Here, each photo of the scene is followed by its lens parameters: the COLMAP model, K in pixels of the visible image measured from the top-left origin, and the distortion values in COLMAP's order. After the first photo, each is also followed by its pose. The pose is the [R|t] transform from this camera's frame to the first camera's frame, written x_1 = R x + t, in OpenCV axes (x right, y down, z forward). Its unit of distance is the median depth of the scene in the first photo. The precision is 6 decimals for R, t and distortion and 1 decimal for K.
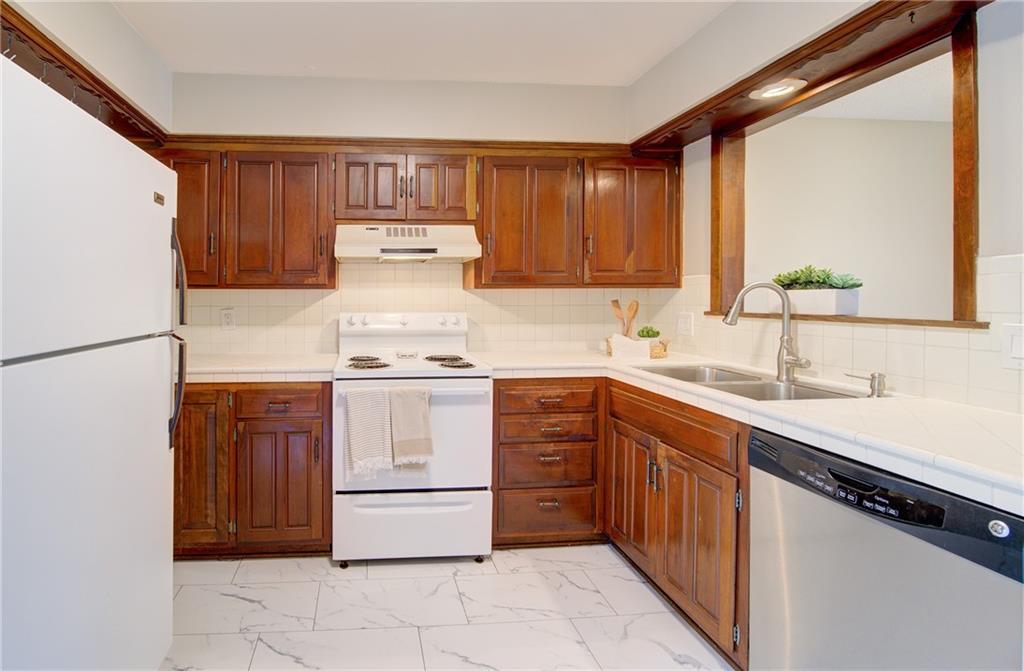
lens RADIAL K [[420.3, 0, 515.7], [0, 420.3, 290.5], [0, 0, 1]] dist [-0.001259, -0.000356]
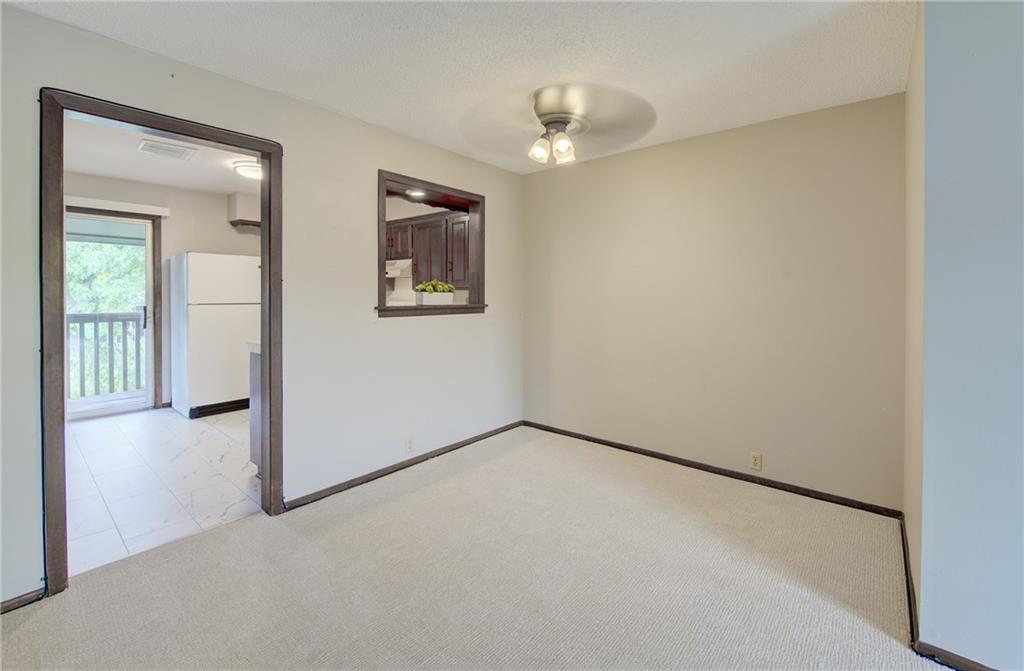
lens RADIAL K [[427.8, 0, 505.0], [0, 427.8, 296.1], [0, 0, 1]] dist [-0.000786, -0.000089]
pose [[0.717821, 0.011032, -0.696140, 1.743040], [0.001111, 0.999855, 0.016992, -0.011240], [0.696226, -0.012971, 0.717705, -0.175237]]
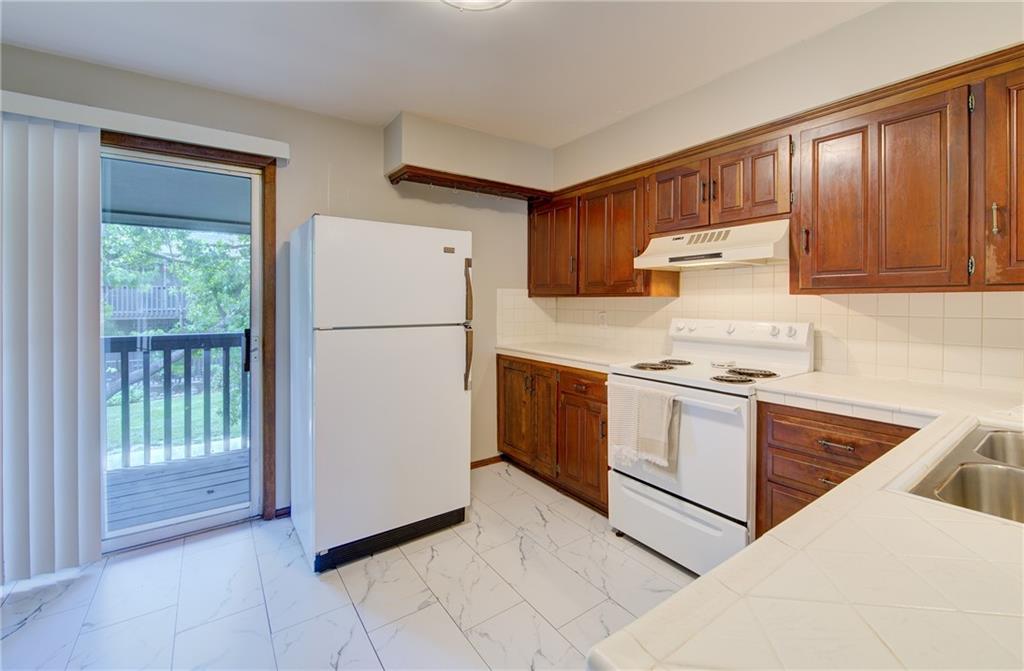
lens RADIAL K [[420.3, 0, 515.7], [0, 420.3, 290.5], [0, 0, 1]] dist [-0.001259, -0.000356]
pose [[0.533259, -0.021154, -0.845688, 0.333347], [0.009285, 0.999773, -0.019153, -0.001378], [0.845901, 0.002362, 0.533334, 0.103029]]
